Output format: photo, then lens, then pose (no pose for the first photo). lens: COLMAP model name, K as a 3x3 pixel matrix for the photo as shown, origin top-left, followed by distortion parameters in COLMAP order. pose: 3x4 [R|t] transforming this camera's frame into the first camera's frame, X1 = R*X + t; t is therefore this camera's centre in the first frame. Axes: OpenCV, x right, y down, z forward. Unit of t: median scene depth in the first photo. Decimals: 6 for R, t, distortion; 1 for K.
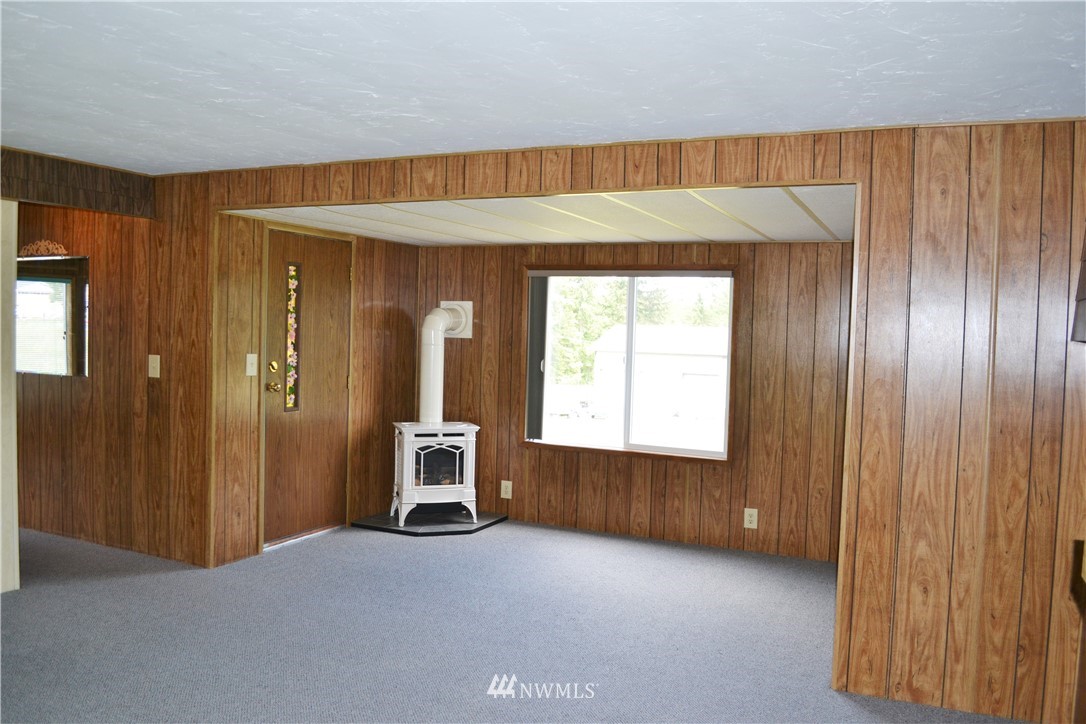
lens RADIAL K [[870.2, 0, 543.0], [0, 870.2, 362.0], [0, 0, 1]] dist [-0.080844, 0.003431]
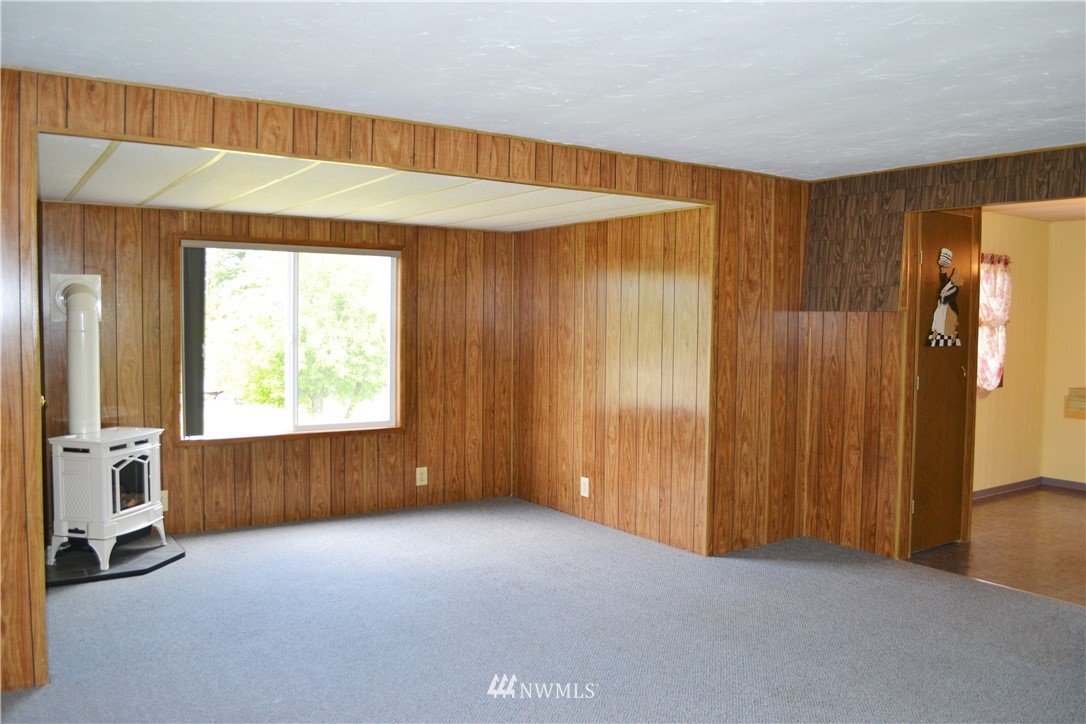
lens RADIAL K [[870.2, 0, 543.0], [0, 870.2, 362.0], [0, 0, 1]] dist [-0.080844, 0.003431]
pose [[0.511798, -0.067754, 0.856430, -0.671659], [0.037948, 0.997695, 0.056253, -0.023394], [-0.858267, 0.003710, 0.513190, 0.319508]]
